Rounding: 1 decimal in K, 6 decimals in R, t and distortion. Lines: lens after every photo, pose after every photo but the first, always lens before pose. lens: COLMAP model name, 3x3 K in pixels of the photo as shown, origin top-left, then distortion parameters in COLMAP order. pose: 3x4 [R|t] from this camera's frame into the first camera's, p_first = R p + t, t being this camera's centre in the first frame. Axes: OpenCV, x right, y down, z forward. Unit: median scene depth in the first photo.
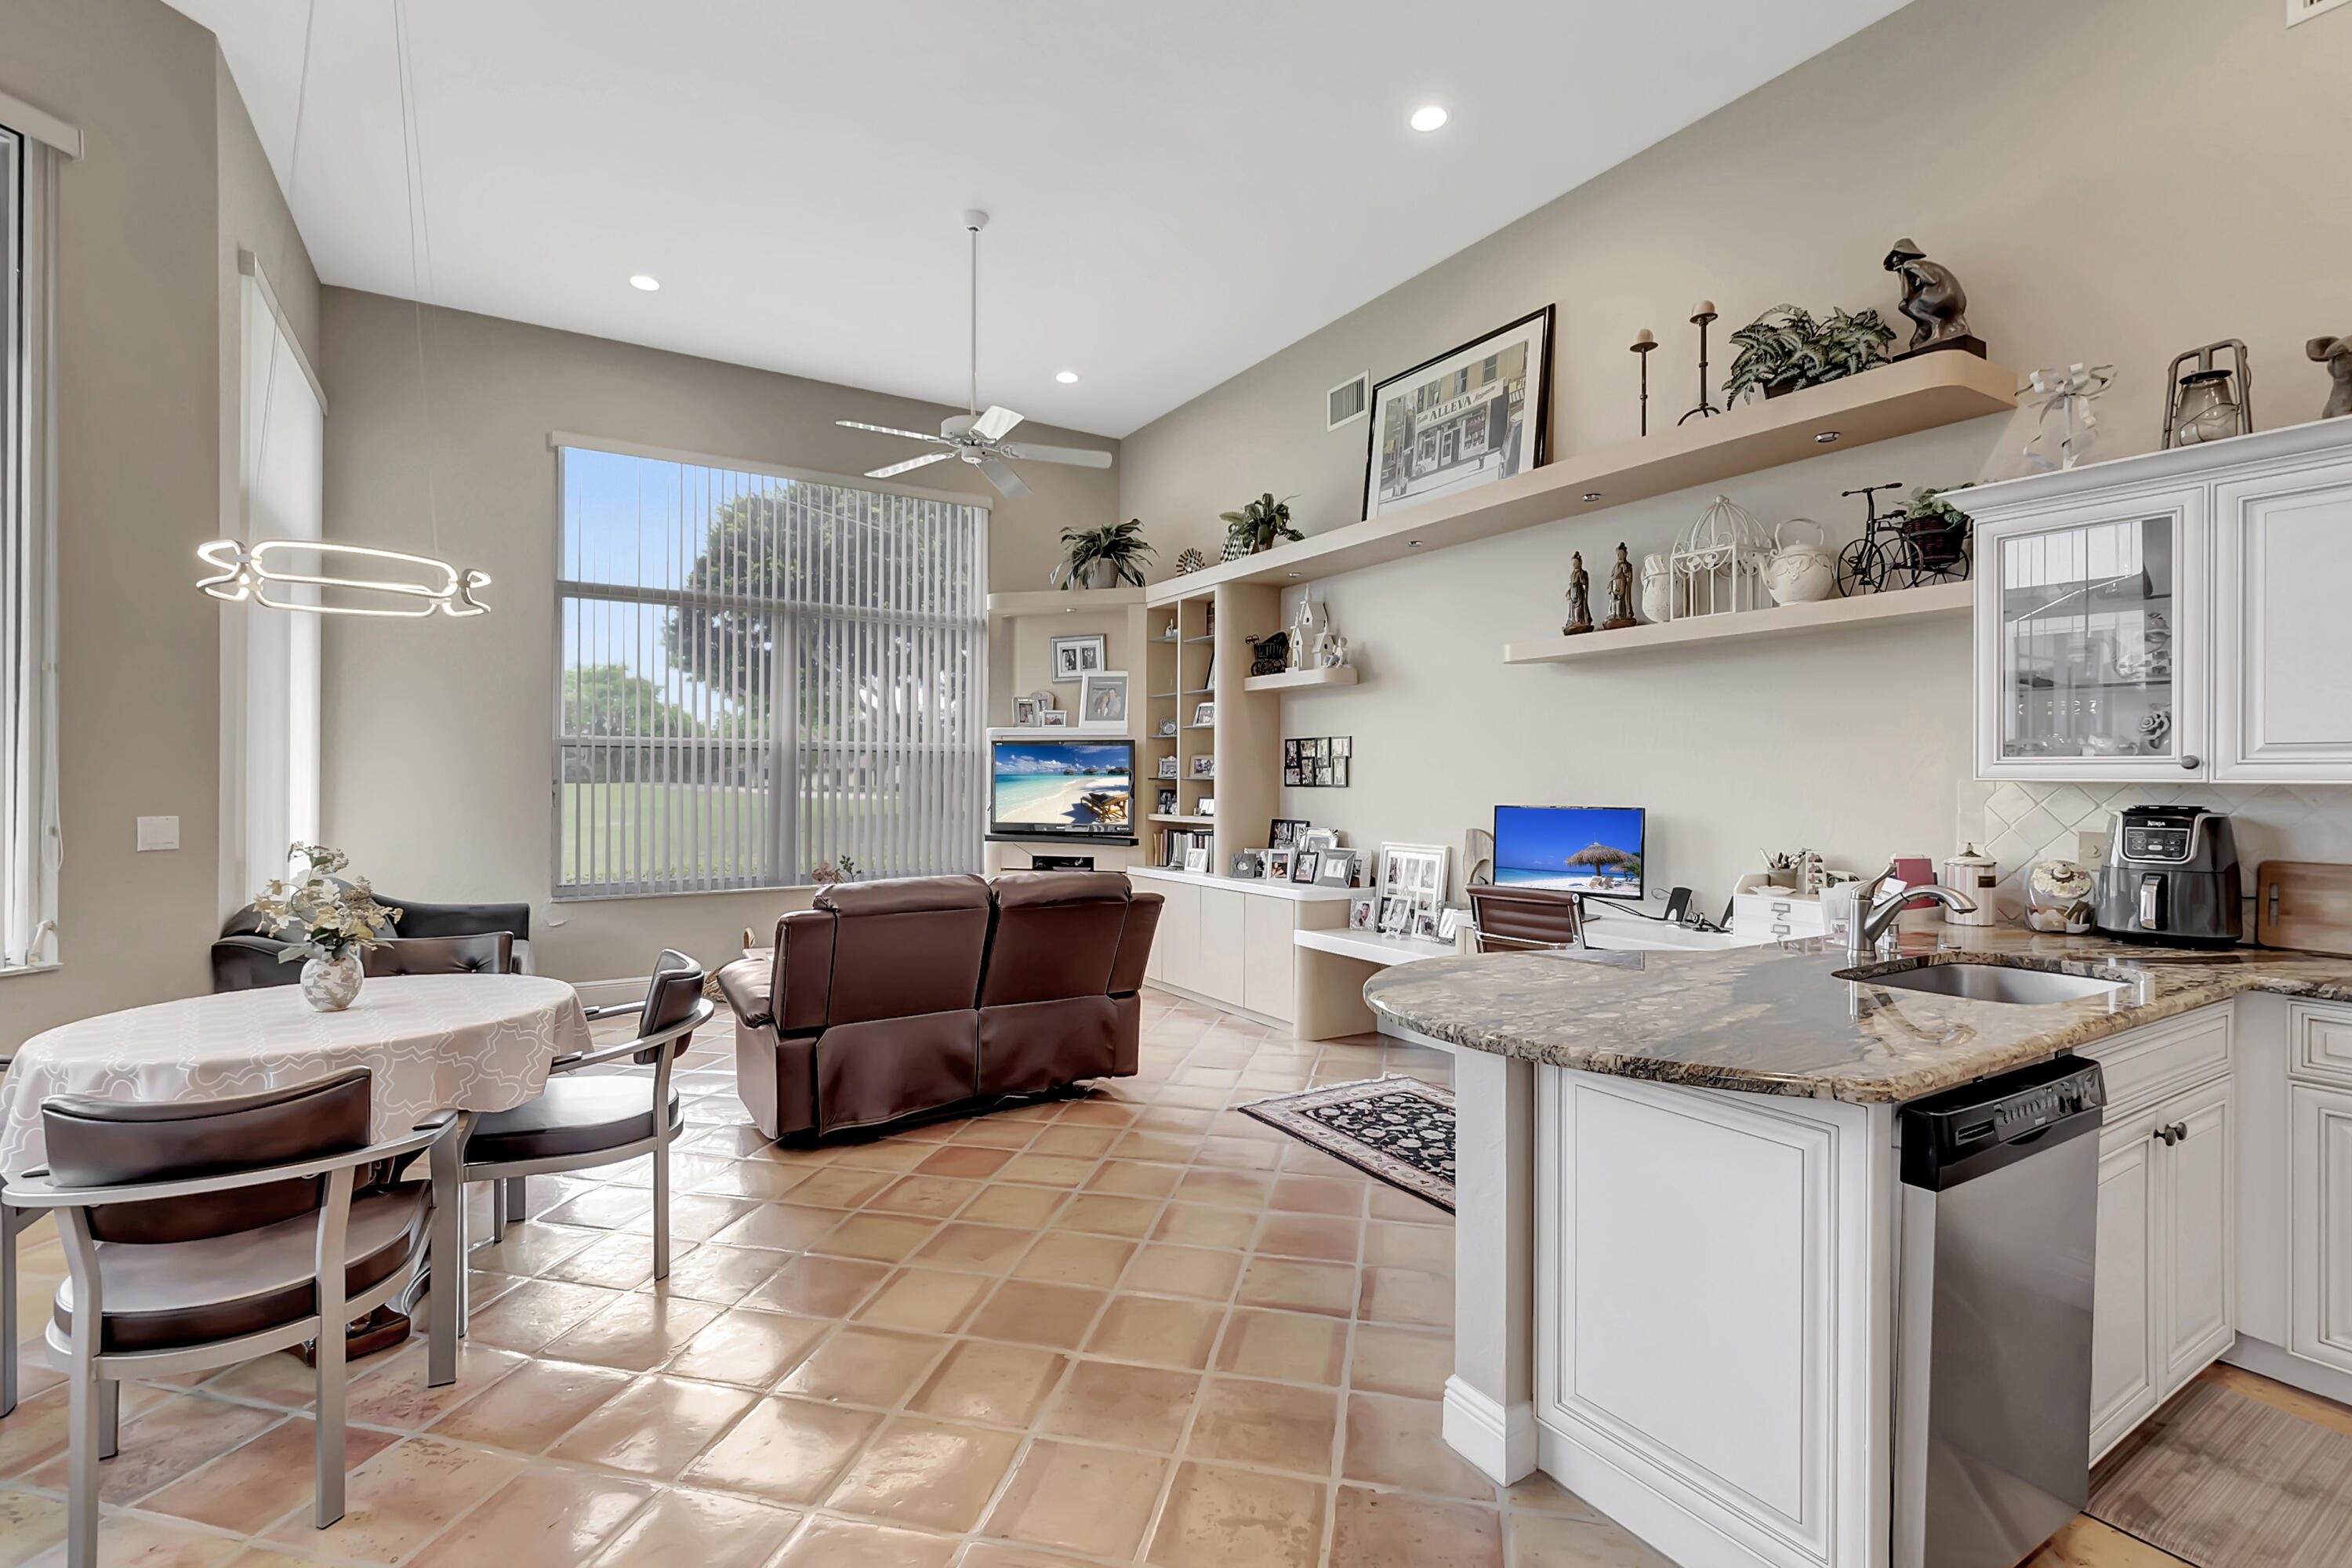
lens RADIAL K [[1072.6, 0, 1171.6], [0, 1072.6, 778.8], [0, 0, 1]] dist [-0.011559, 0.003363]
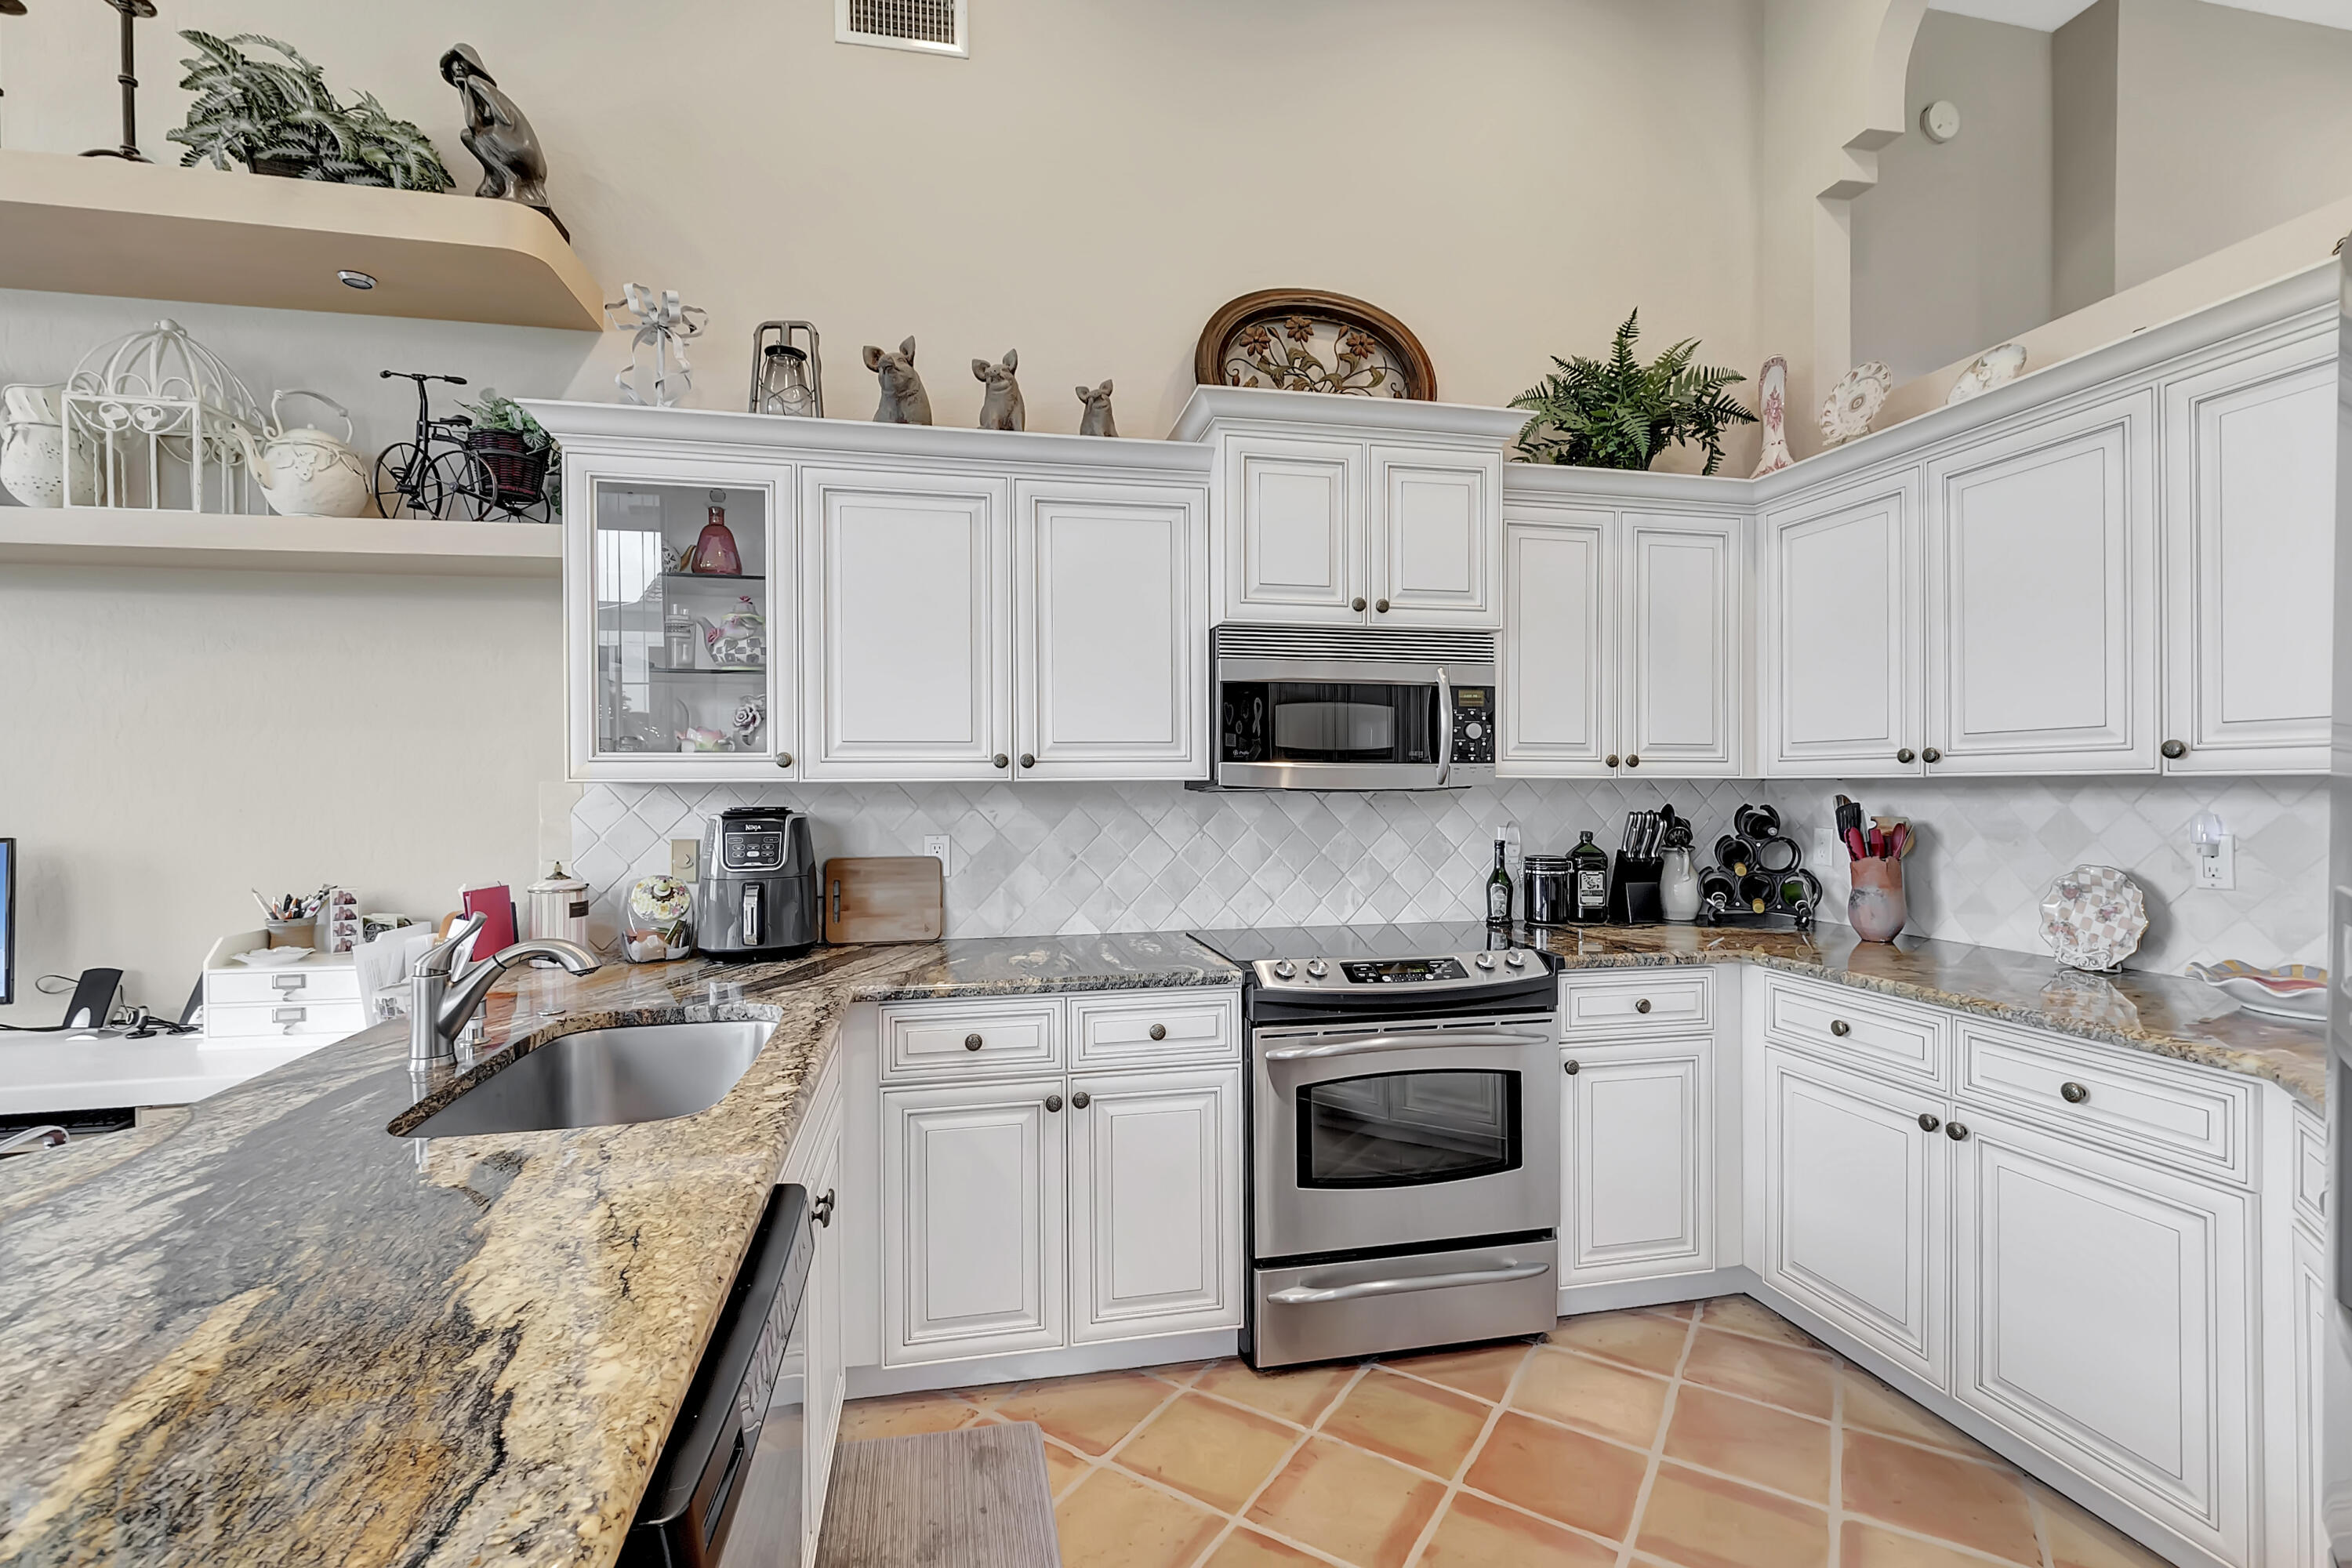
lens RADIAL K [[1072.6, 0, 1171.6], [0, 1072.6, 778.8], [0, 0, 1]] dist [-0.011559, 0.003363]
pose [[0.354355, -0.009343, 0.935064, 0.176892], [0.010373, 0.999928, 0.006060, -0.001079], [-0.935054, 0.007552, 0.354426, 0.304728]]
